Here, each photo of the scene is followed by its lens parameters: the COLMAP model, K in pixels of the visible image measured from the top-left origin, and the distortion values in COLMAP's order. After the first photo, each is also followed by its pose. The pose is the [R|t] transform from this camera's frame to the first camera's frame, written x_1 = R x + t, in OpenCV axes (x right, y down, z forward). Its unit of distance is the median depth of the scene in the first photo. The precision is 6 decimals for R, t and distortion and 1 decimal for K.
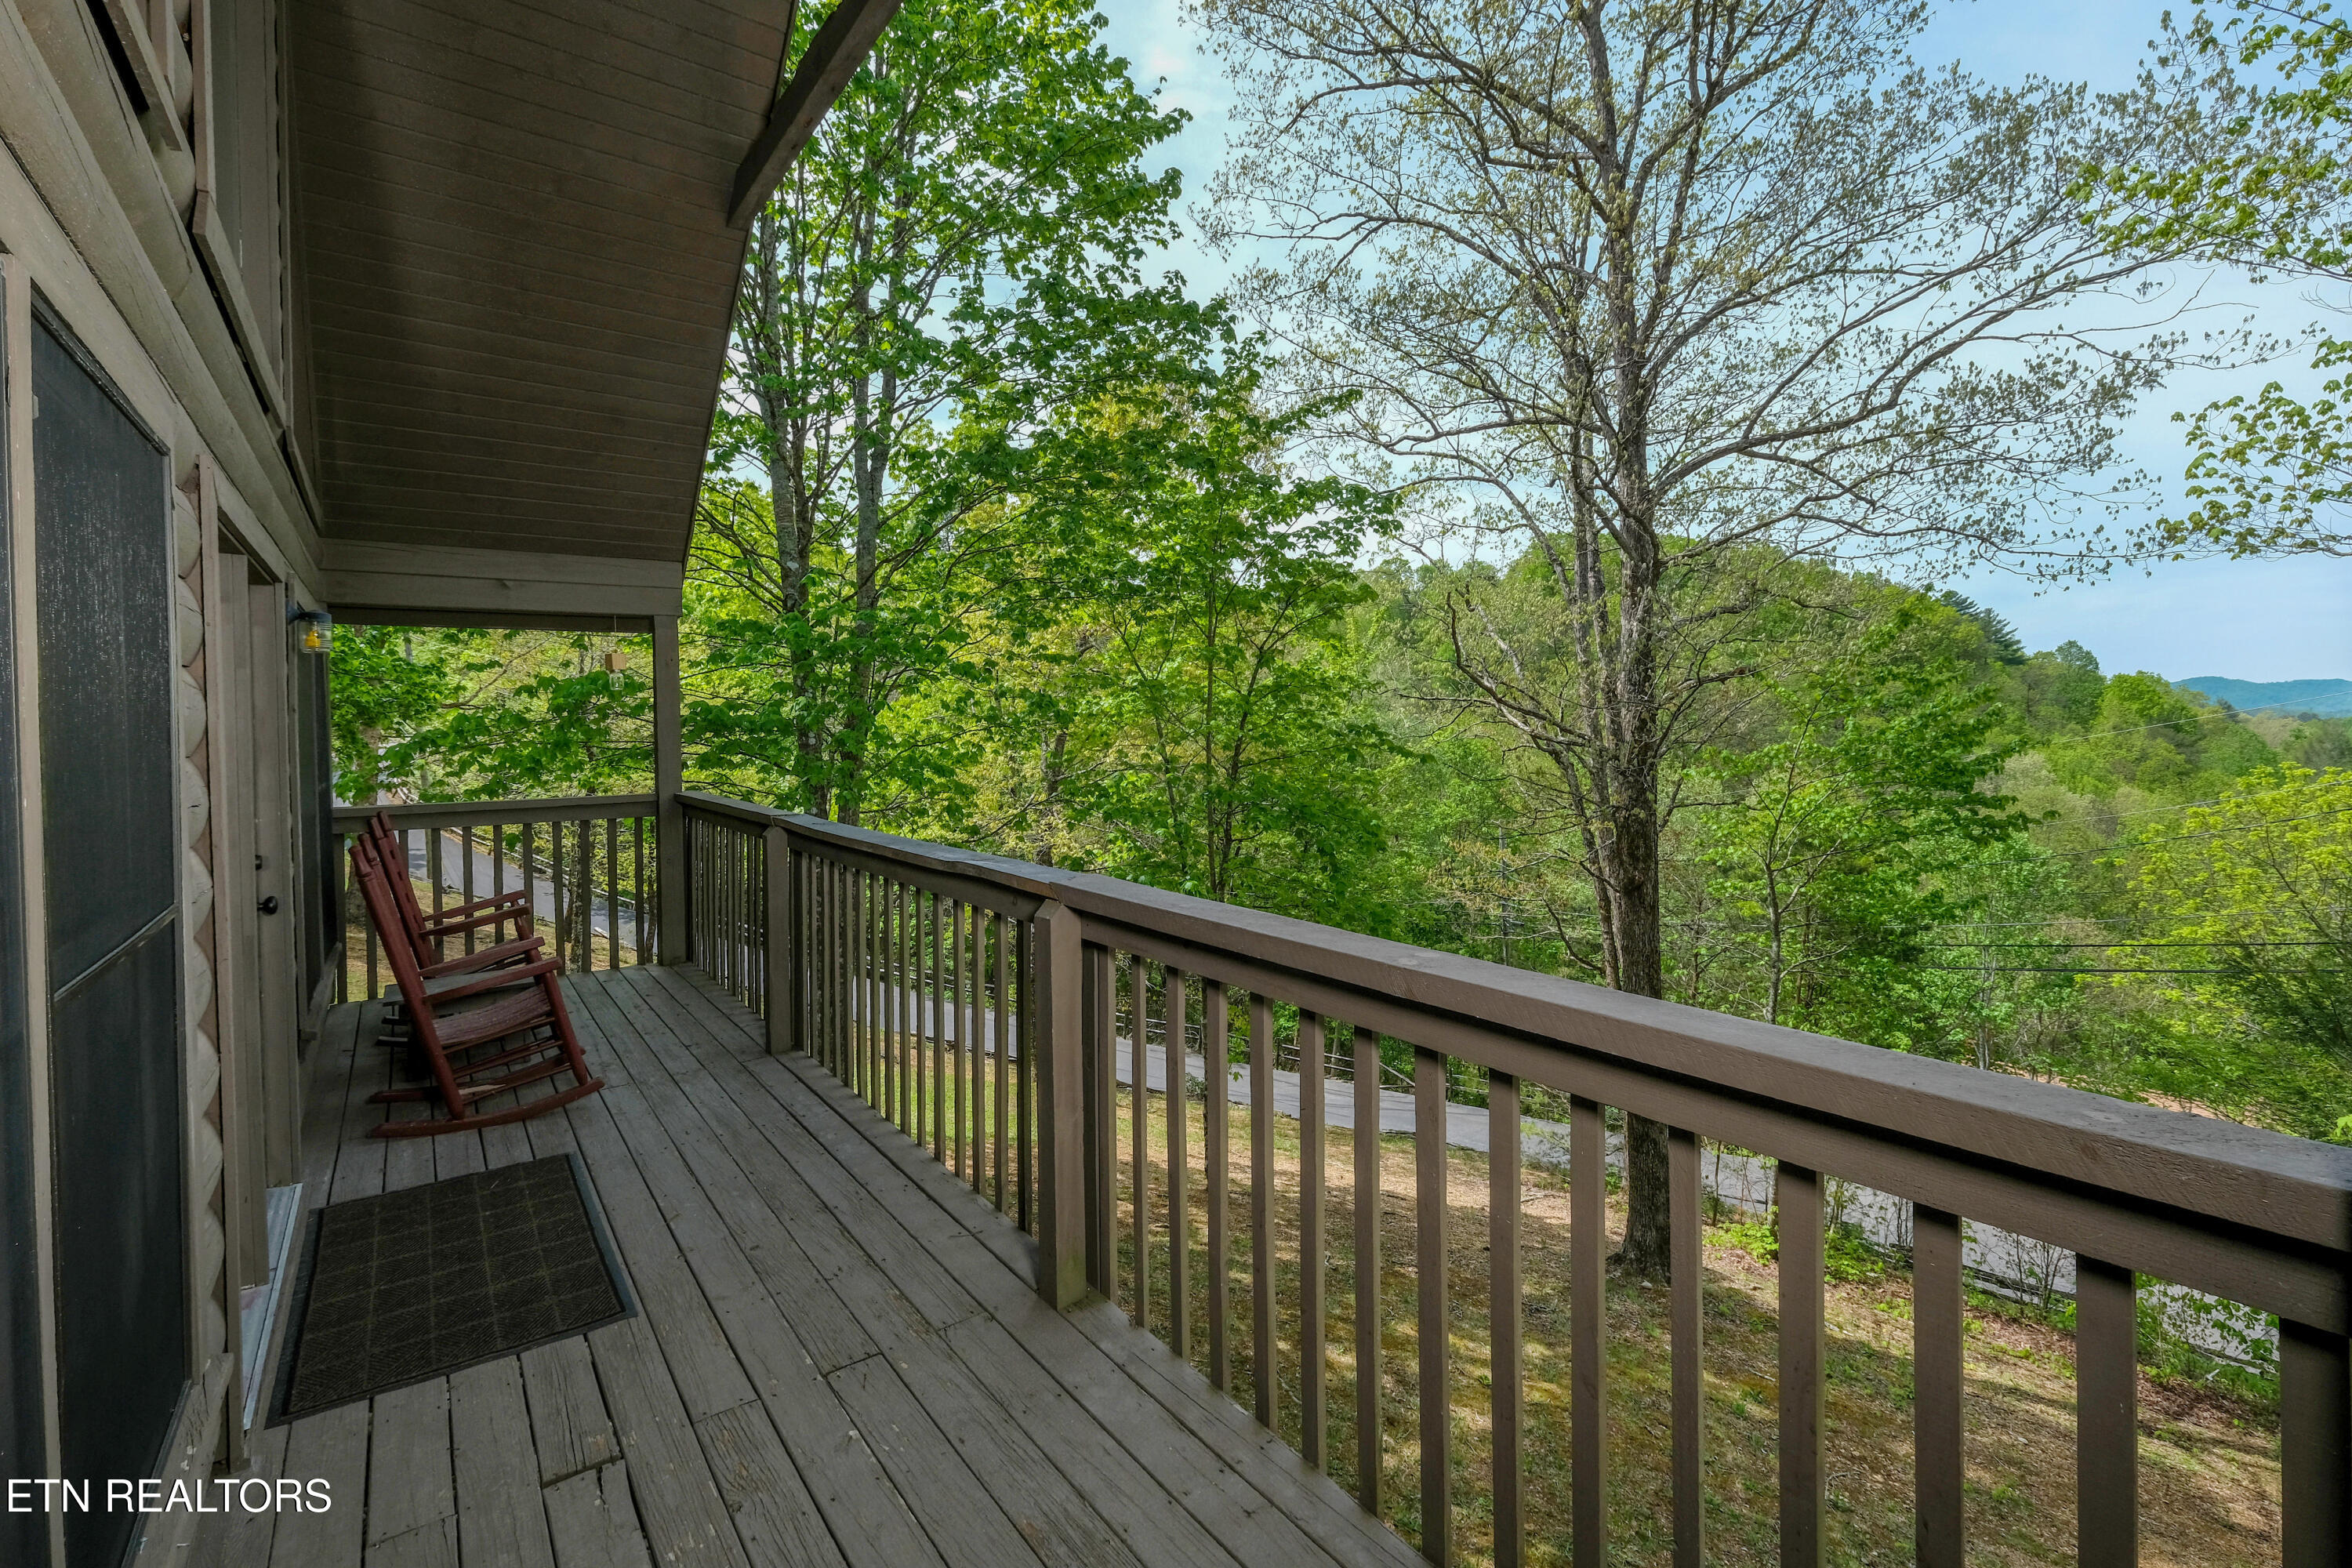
lens RADIAL K [[1081.6, 0, 1174.1], [0, 1081.6, 738.7], [0, 0, 1]] dist [0.000249, -0.000022]
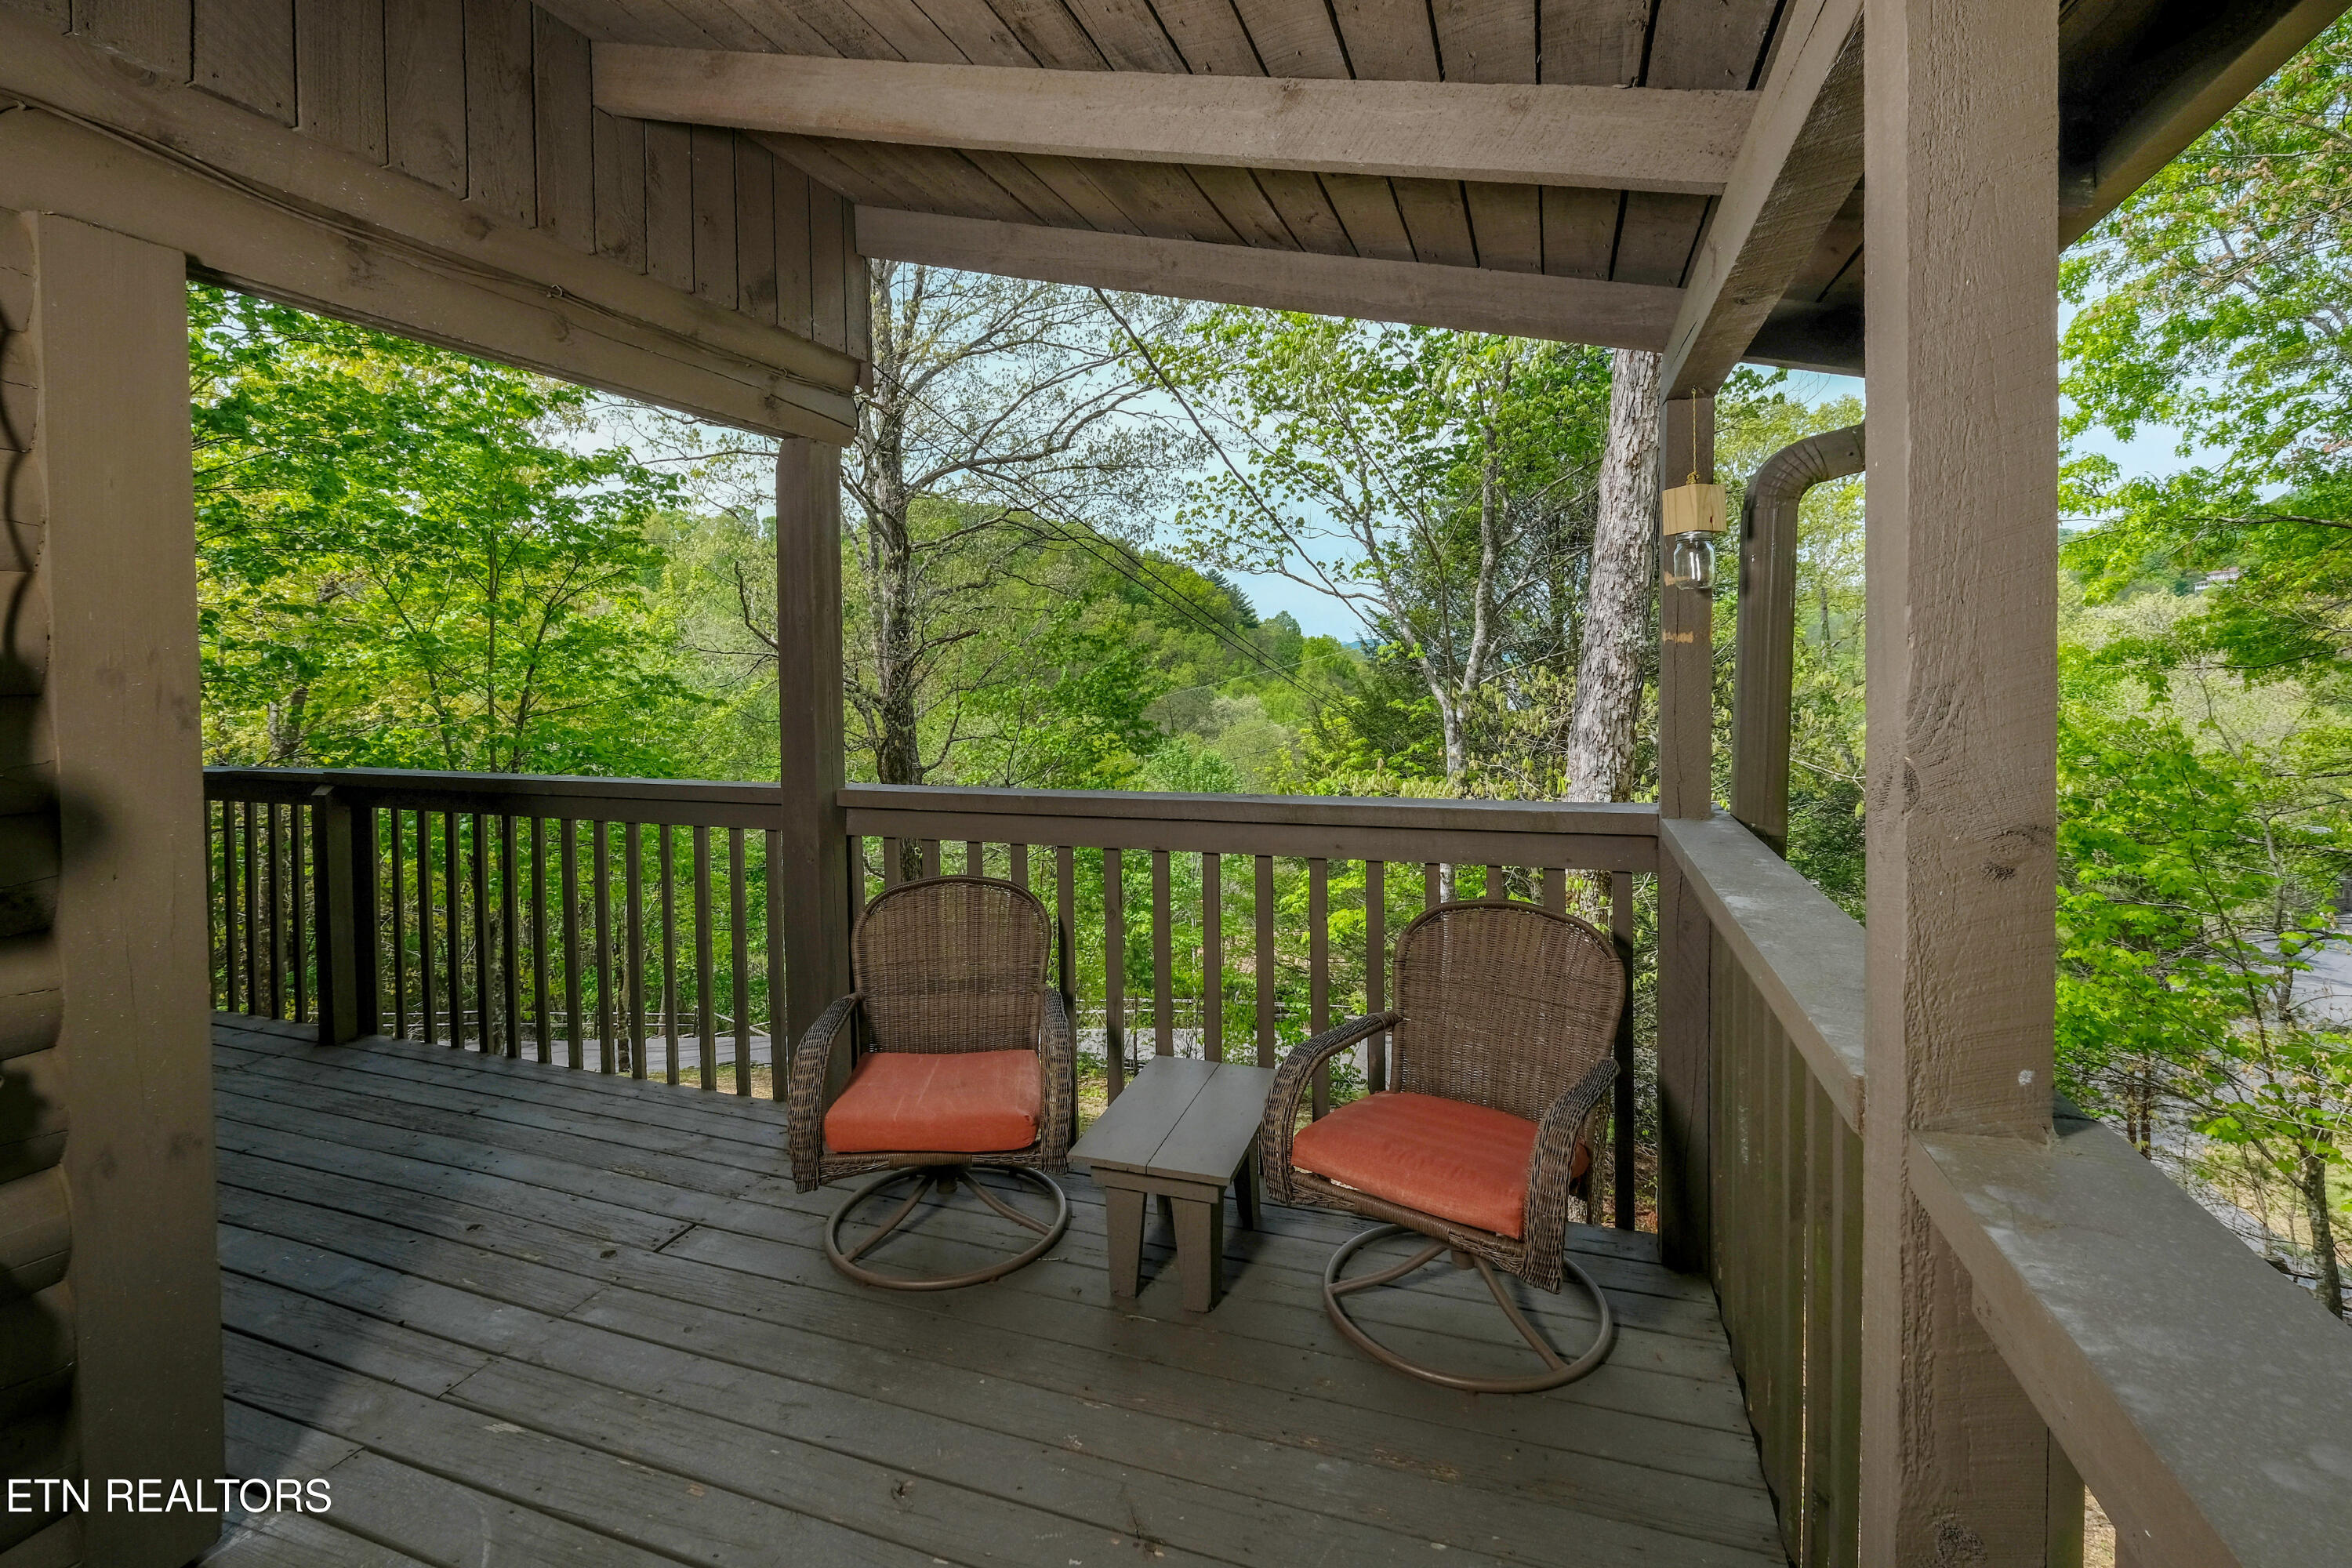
lens RADIAL K [[1023.3, 0, 1181.2], [0, 1023.3, 686.1], [0, 0, 1]] dist [-0.005129, -0.000387]
pose [[0.817596, -0.014484, 0.575610, 0.008634], [0.016911, 0.999856, 0.001138, 0.005136], [-0.575544, 0.008804, 0.817724, -0.155990]]
